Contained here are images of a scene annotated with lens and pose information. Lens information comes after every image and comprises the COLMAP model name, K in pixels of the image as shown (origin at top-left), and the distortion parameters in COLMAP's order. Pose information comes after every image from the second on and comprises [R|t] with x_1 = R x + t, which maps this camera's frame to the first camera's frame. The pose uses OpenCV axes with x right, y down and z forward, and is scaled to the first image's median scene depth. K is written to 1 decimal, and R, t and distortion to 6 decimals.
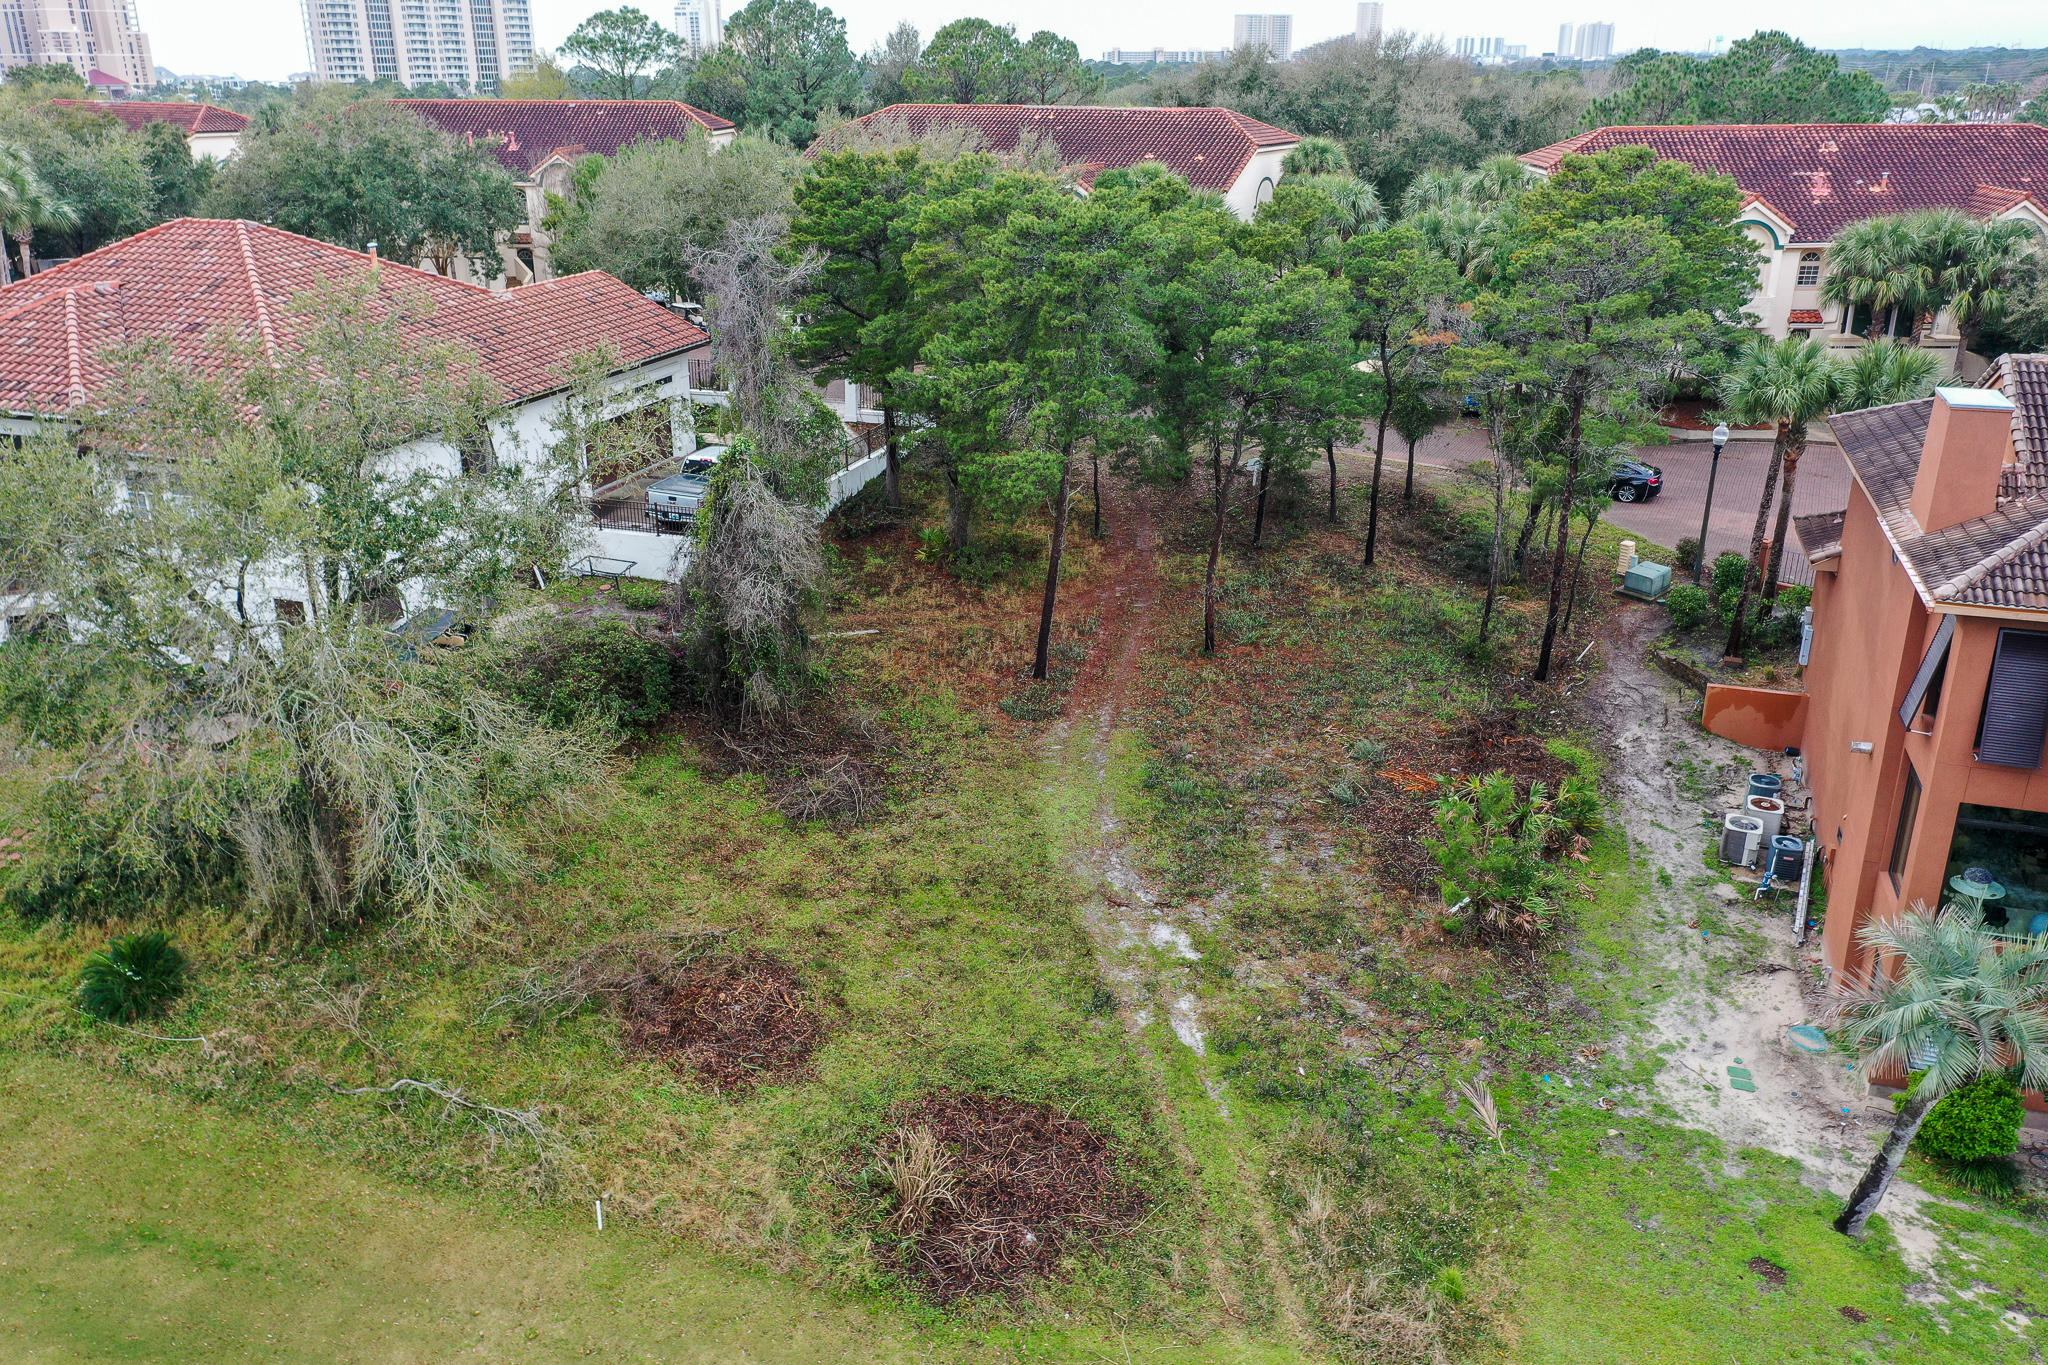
lens RADIAL K [[1648.8, 0, 1015.6], [0, 1648.8, 679.1], [0, 0, 1]] dist [0.012059, -0.003242]
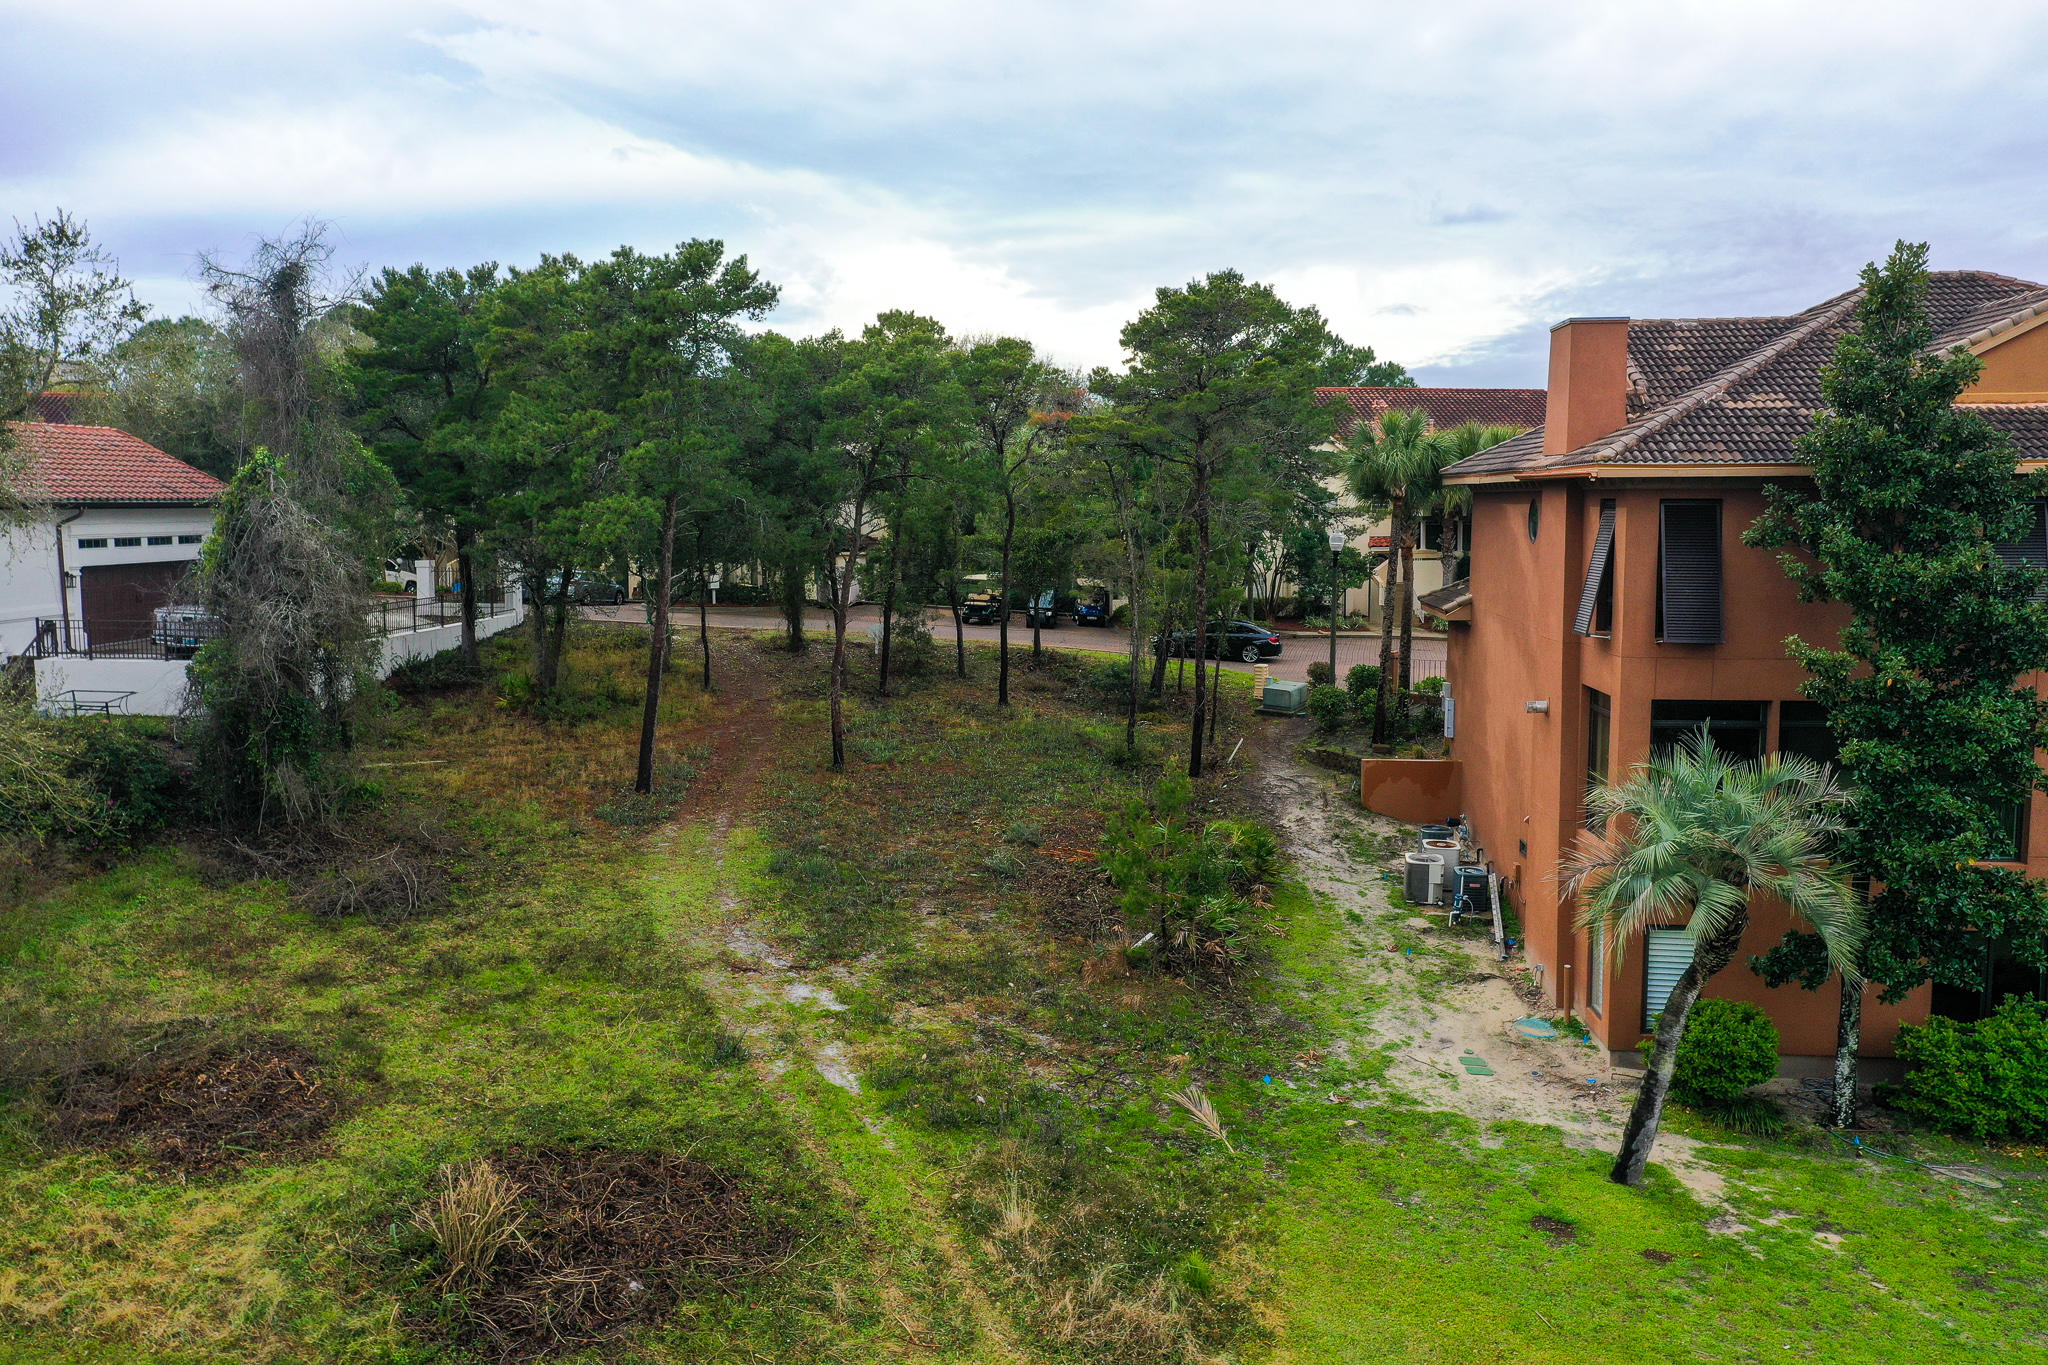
lens RADIAL K [[1648.8, 0, 1024.4], [0, 1648.8, 681.0], [0, 0, 1]] dist [0.012059, -0.003242]
pose [[0.971571, -0.024119, 0.235515, 0.008819], [0.083858, 0.965360, -0.247078, 0.232891], [-0.221398, 0.259804, 0.939939, 0.179076]]
